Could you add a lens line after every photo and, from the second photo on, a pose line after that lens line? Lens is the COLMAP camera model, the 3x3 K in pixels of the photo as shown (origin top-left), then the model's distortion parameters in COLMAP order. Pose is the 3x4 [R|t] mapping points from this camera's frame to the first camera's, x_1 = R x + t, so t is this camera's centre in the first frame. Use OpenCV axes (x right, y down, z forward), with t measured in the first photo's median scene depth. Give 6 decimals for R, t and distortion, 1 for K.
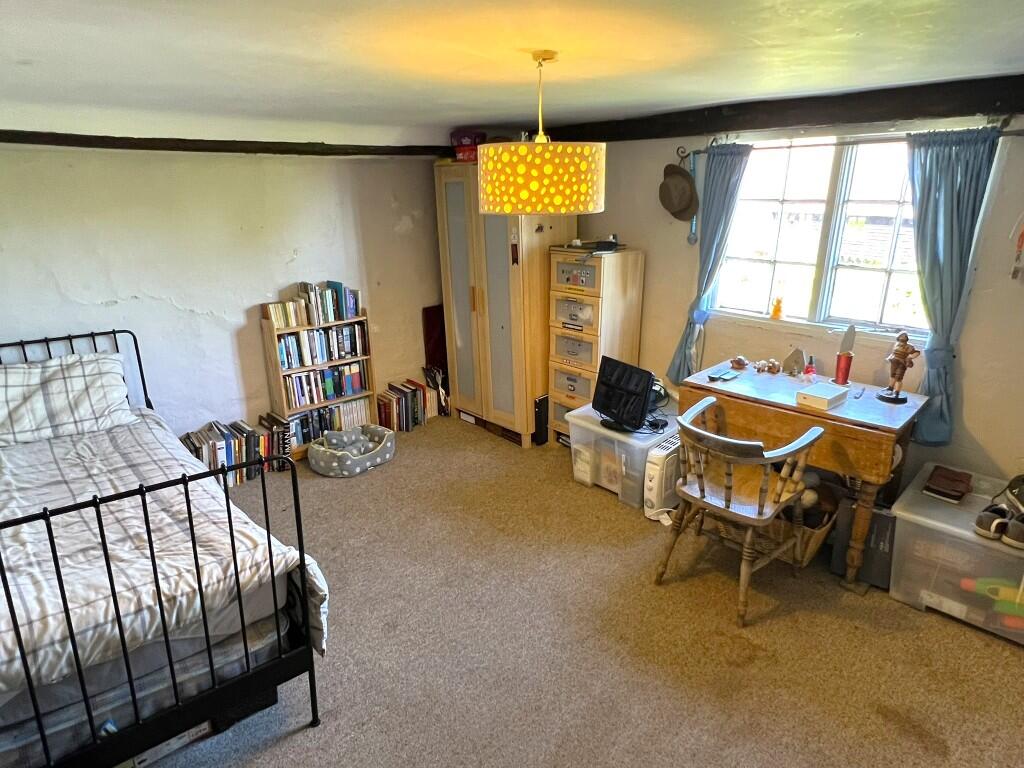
lens RADIAL K [[610.0, 0, 512.0], [0, 610.0, 384.0], [0, 0, 1]] dist [-0.000922, -0.001105]
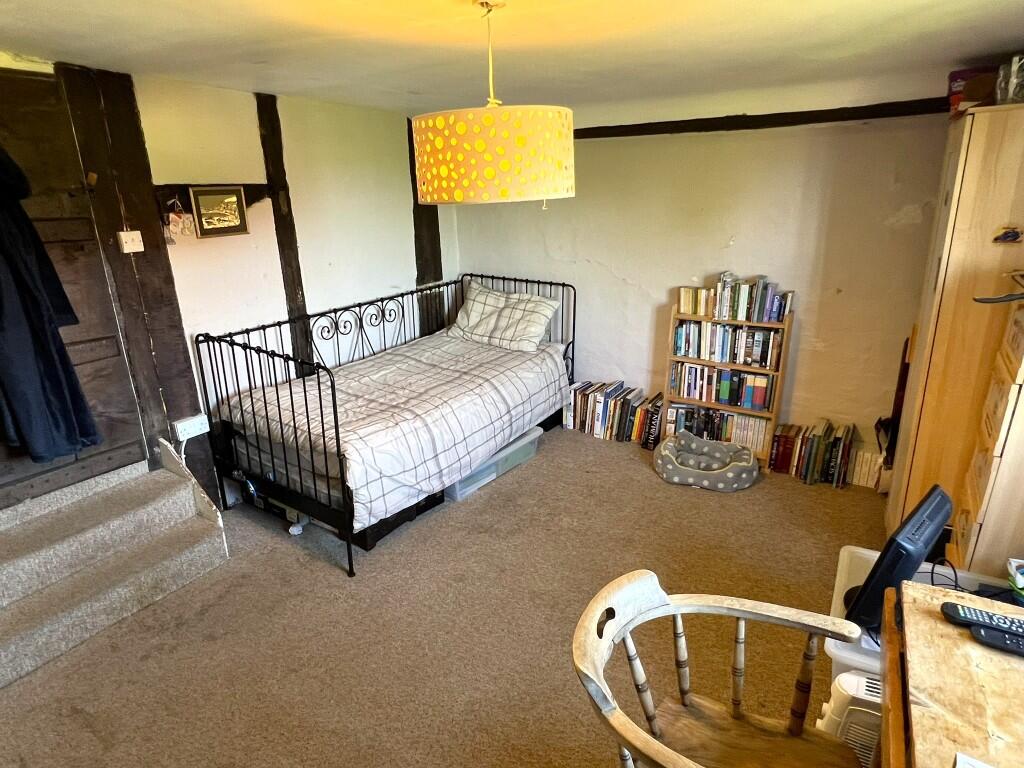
lens RADIAL K [[610.0, 0, 512.0], [0, 610.0, 384.0], [0, 0, 1]] dist [-0.000922, -0.001105]
pose [[0.250952, 0.309343, -0.917241, 0.464424], [-0.277404, 0.930803, 0.238021, -0.136802], [0.927400, 0.194714, 0.319399, 0.436160]]
